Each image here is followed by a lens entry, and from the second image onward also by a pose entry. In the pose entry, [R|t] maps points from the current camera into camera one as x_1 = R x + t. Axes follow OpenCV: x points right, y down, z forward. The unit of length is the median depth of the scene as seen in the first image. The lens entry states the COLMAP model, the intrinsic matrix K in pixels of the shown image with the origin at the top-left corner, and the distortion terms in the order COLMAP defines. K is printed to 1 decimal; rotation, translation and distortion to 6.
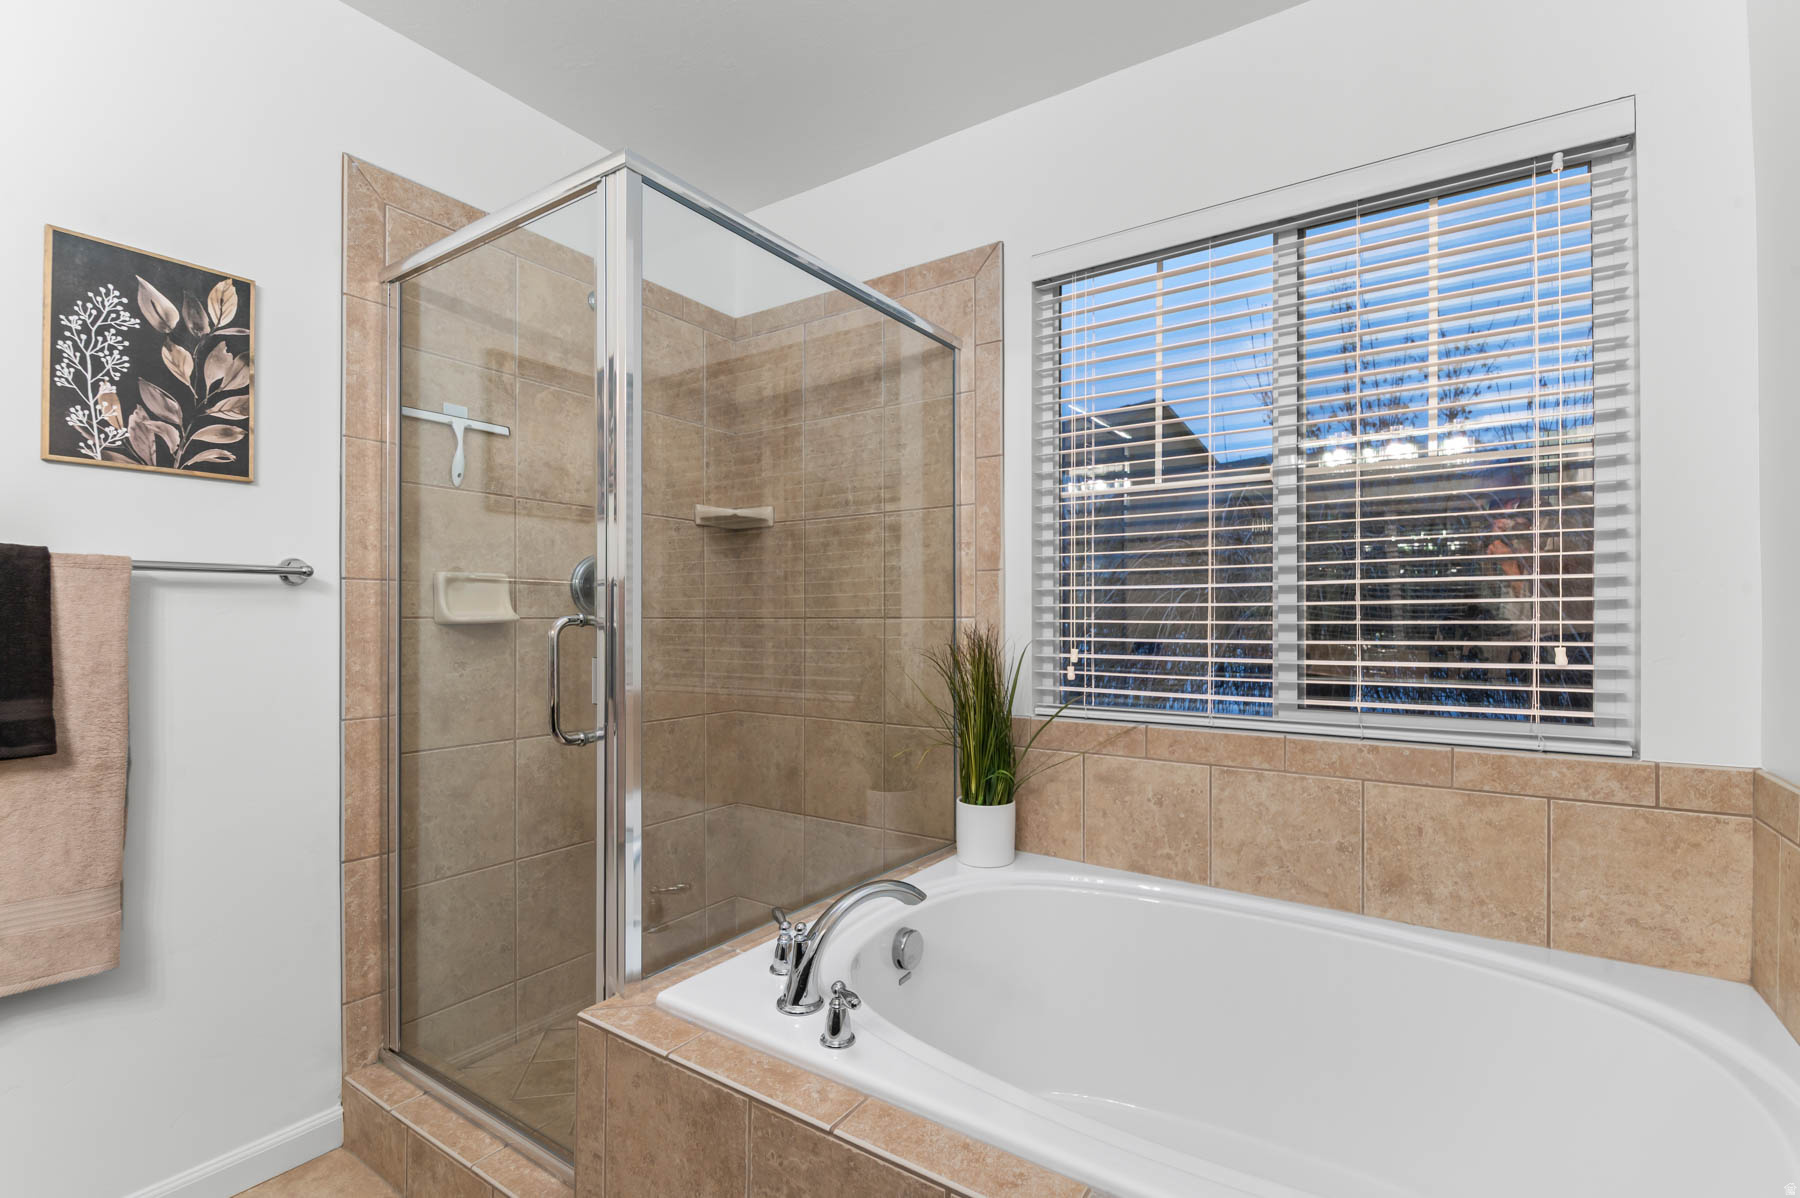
lens RADIAL K [[807.9, 0, 921.4], [0, 807.9, 621.1], [0, 0, 1]] dist [-0.009478, -0.002388]
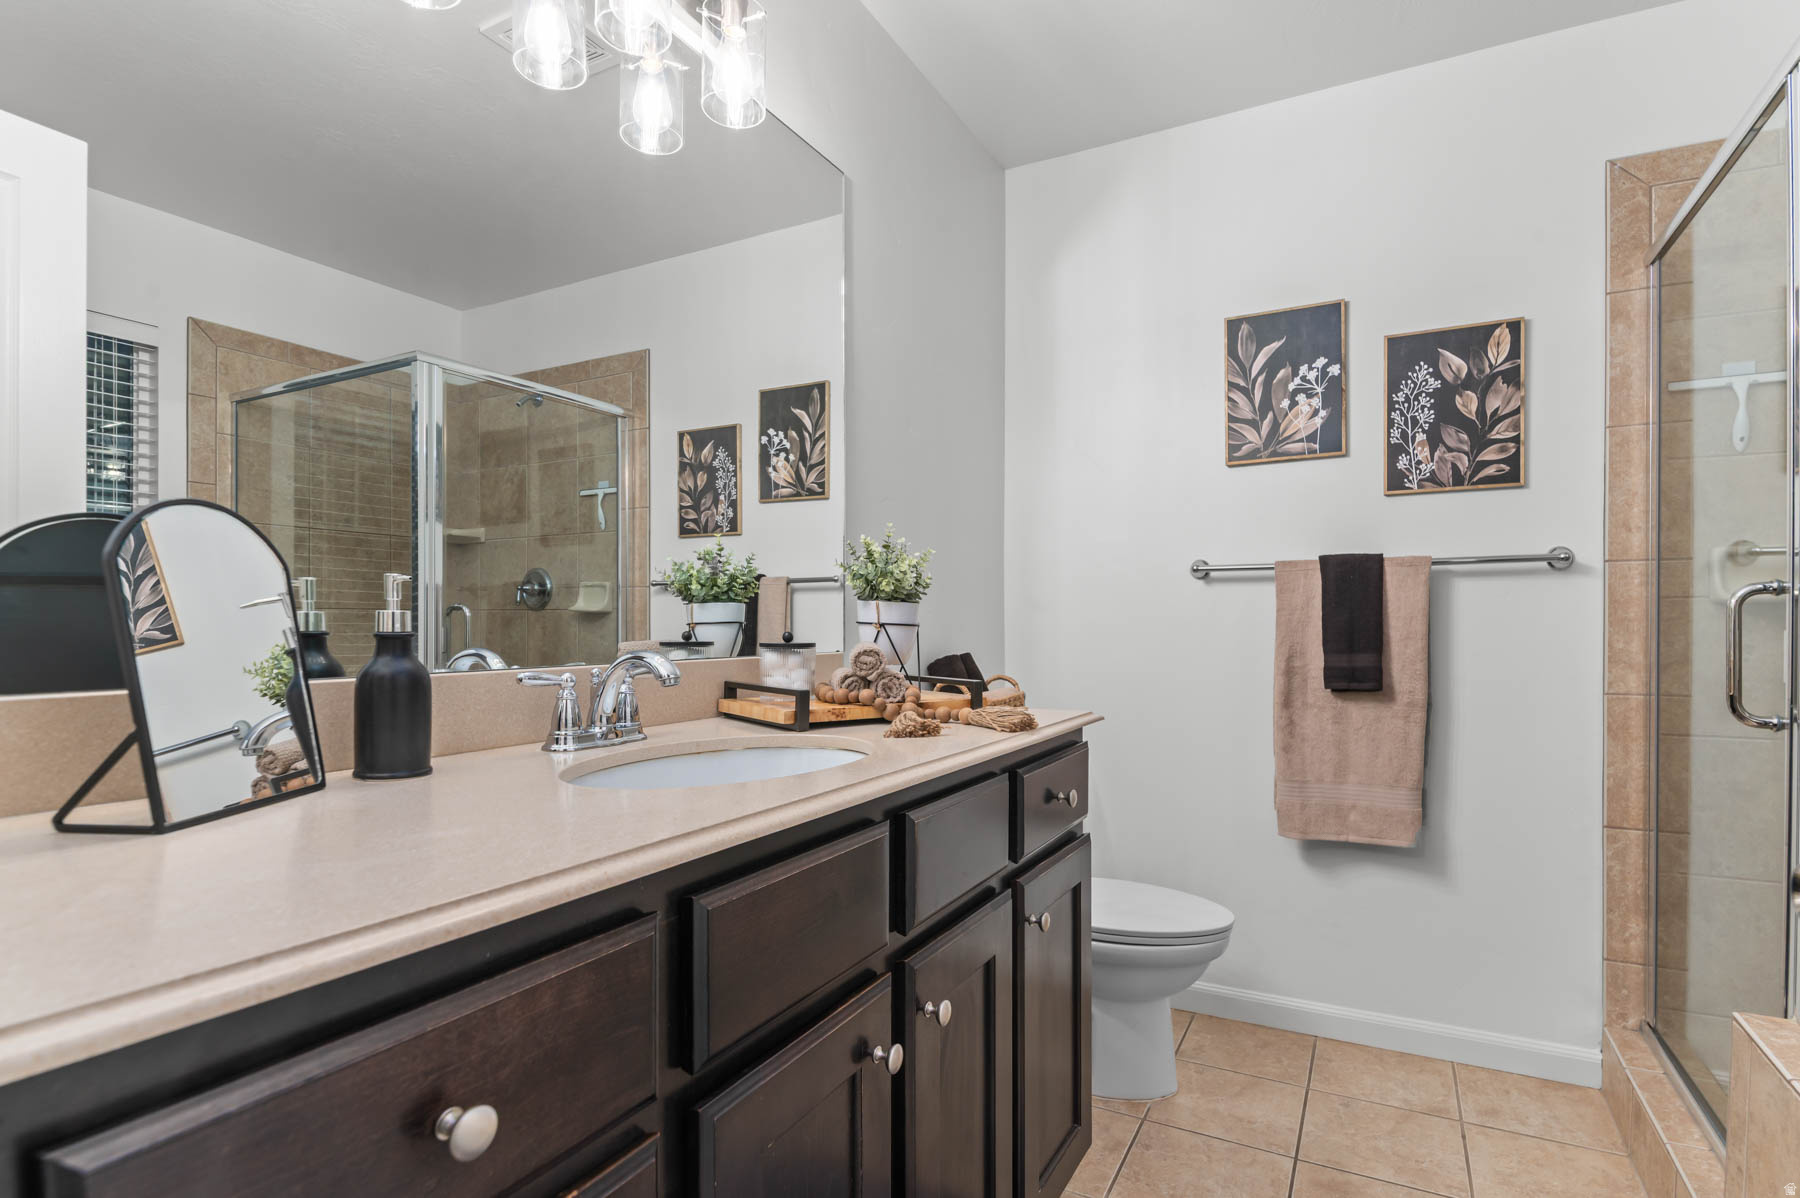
lens RADIAL K [[881.4, 0, 901.7], [0, 881.4, 612.2], [0, 0, 1]] dist [0.004625, 0.000731]
pose [[0.082007, -0.007585, -0.996603, 0.415906], [0.001778, 0.999971, -0.007464, 0.024044], [0.996630, -0.001160, 0.082018, -0.034377]]
